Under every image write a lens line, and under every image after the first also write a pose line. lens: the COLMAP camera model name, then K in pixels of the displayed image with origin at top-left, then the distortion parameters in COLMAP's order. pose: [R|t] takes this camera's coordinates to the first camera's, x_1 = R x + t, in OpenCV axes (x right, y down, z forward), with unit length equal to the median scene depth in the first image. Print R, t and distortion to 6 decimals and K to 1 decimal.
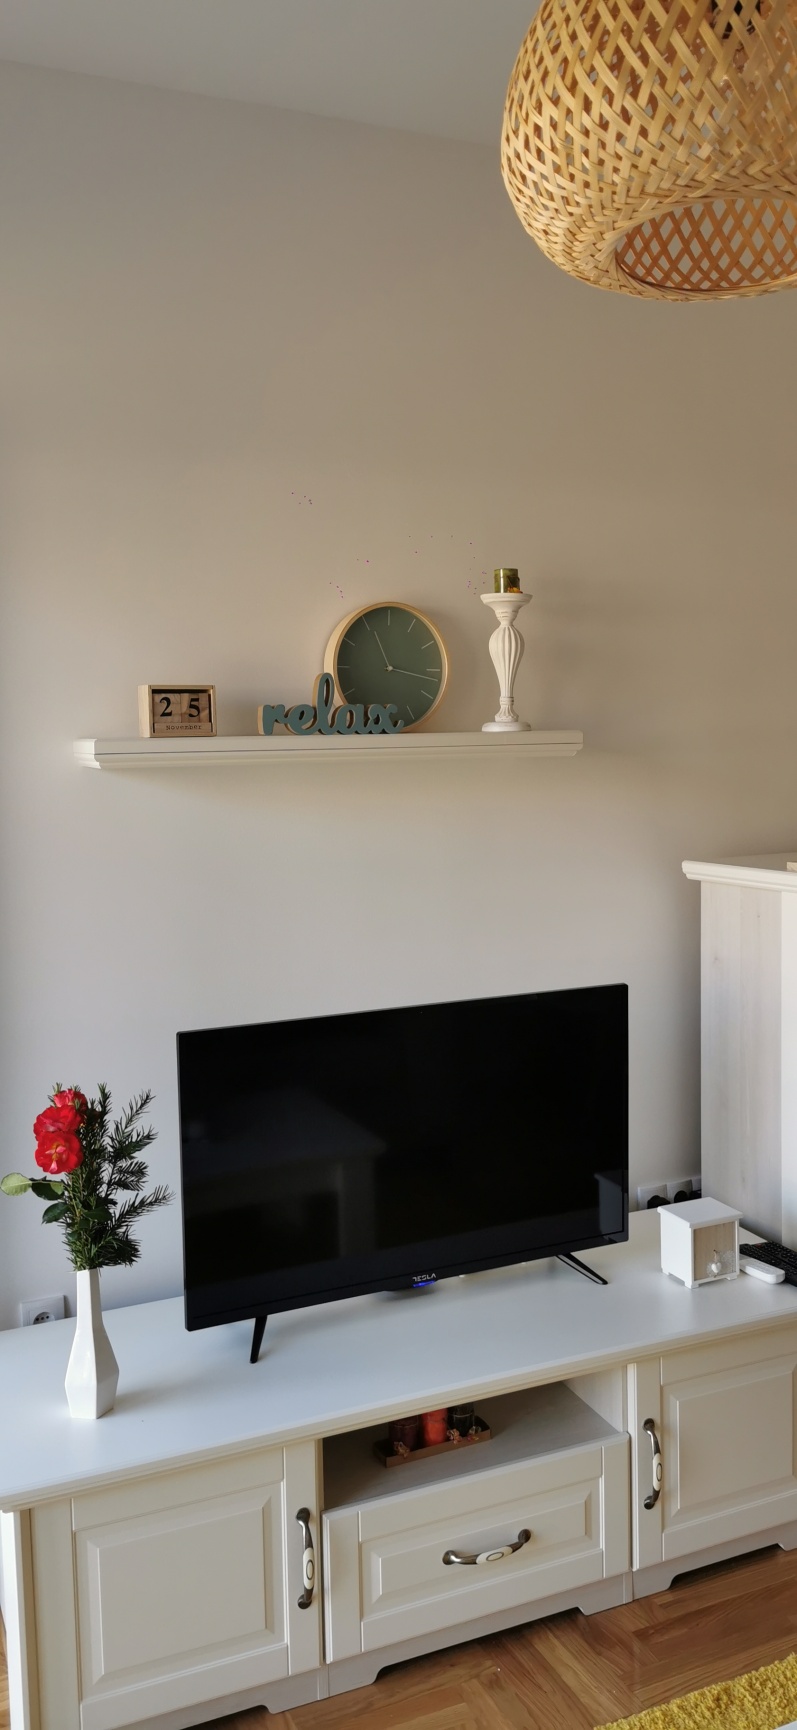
lens RADIAL K [[1342.6, 0, 402.3], [0, 1342.6, 870.0], [0, 0, 1]] dist [0.058439, -0.069977]
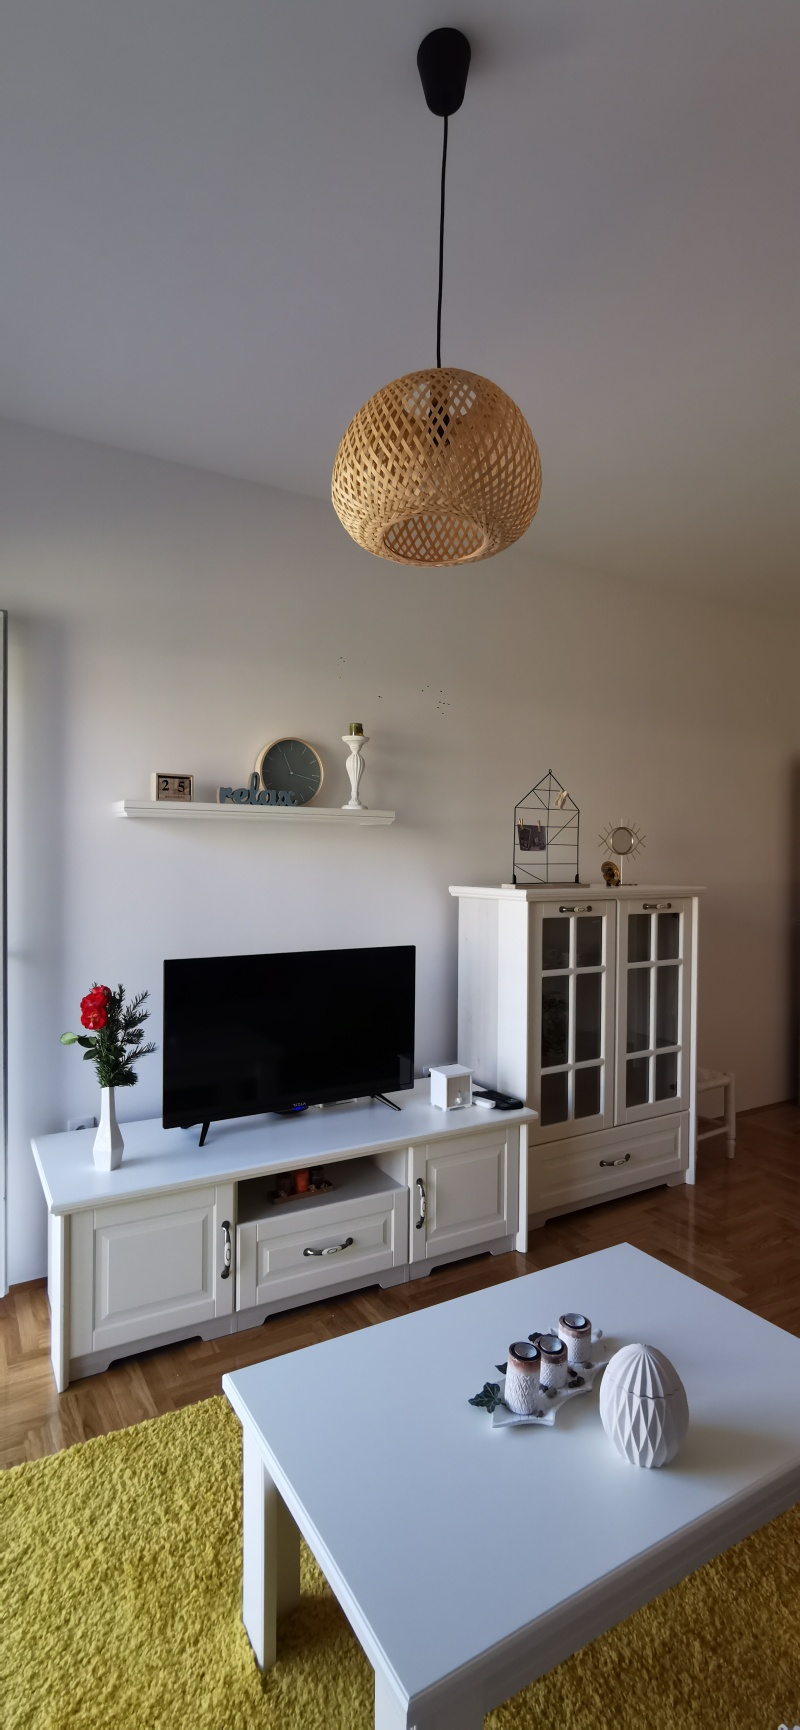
lens RADIAL K [[795.4, 0, 394.1], [0, 795.4, 876.7], [0, 0, 1]] dist [-0.012333, 0.013702]
pose [[0.994449, 0.027403, 0.101592, 0.027717], [-0.020284, 0.997308, -0.070459, 0.075447], [-0.103249, 0.068007, 0.992328, -0.095930]]
